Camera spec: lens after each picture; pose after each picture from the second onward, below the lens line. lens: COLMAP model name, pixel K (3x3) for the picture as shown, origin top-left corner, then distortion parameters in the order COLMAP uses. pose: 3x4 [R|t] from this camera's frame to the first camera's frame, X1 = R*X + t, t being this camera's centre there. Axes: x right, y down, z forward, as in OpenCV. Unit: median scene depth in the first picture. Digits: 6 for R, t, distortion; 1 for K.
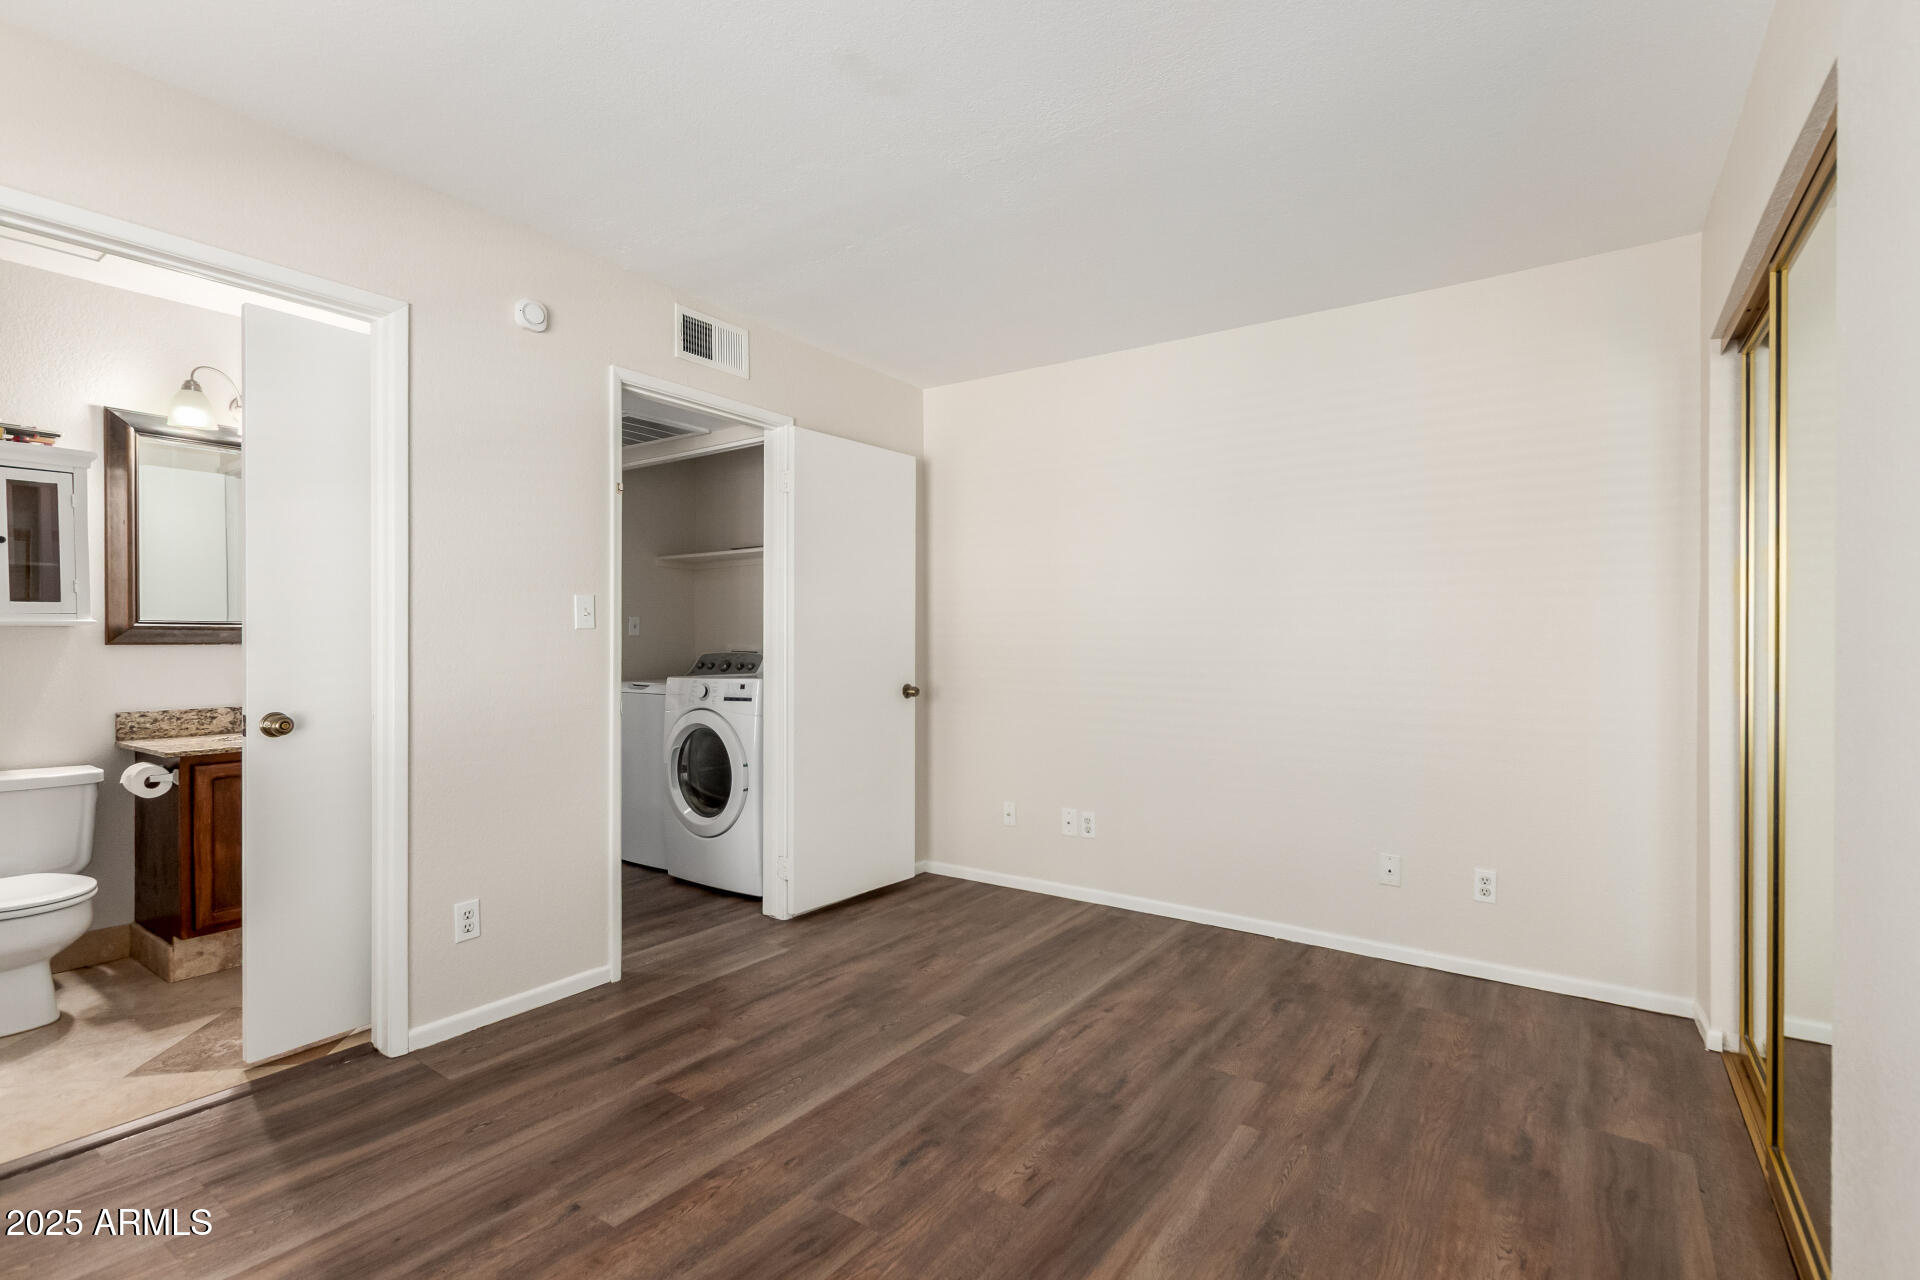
lens RADIAL K [[891.1, 0, 971.2], [0, 891.1, 641.7], [0, 0, 1]] dist [-0.000432, 0.000029]
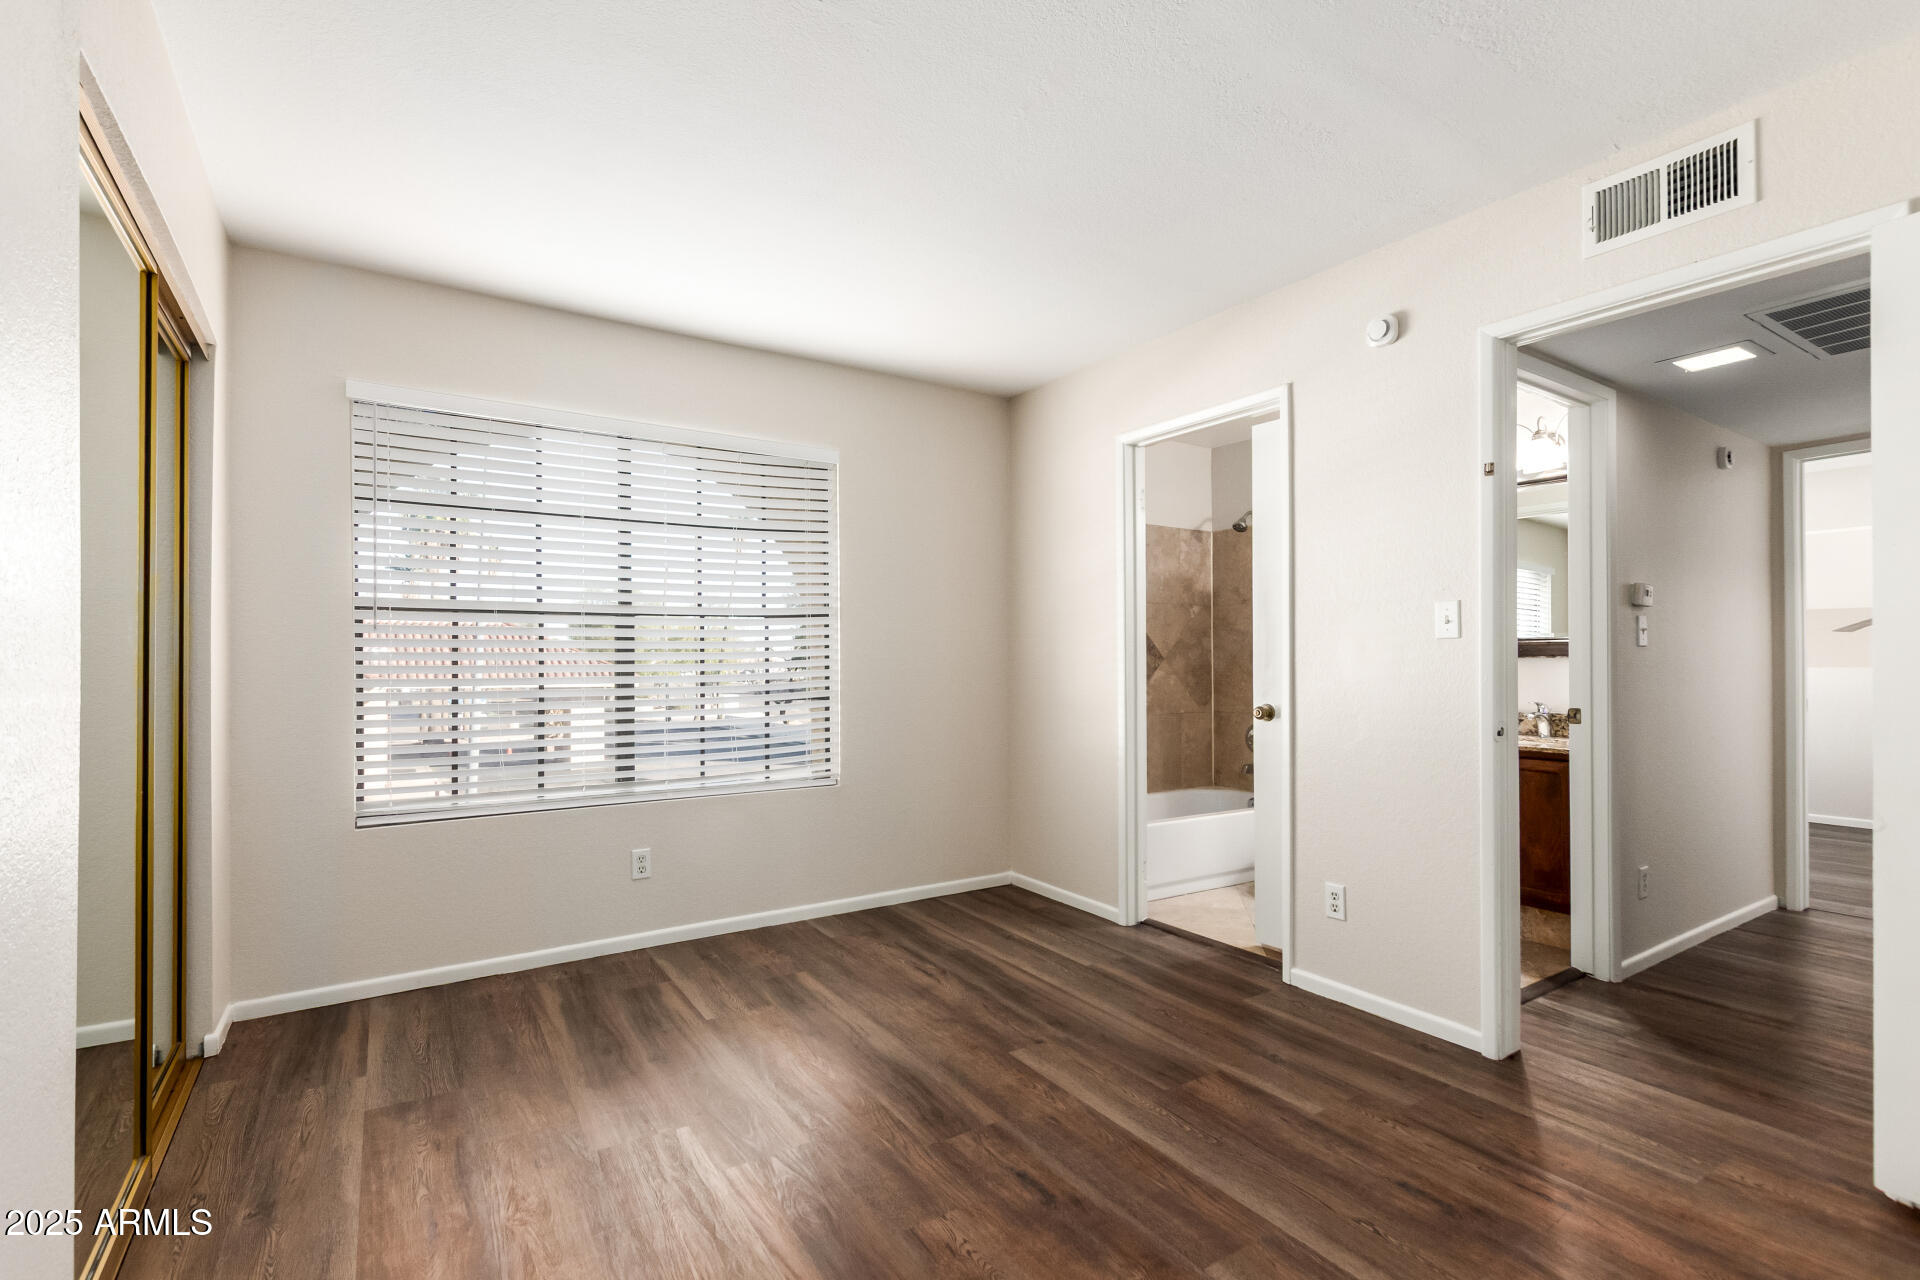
lens RADIAL K [[891.1, 0, 956.2], [0, 891.1, 641.7], [0, 0, 1]] dist [-0.000432, 0.000029]
pose [[-0.397108, -0.019129, -0.917572, 0.734542], [0.002469, 0.999757, -0.021911, 0.009831], [0.917768, -0.010966, -0.396965, 1.119522]]
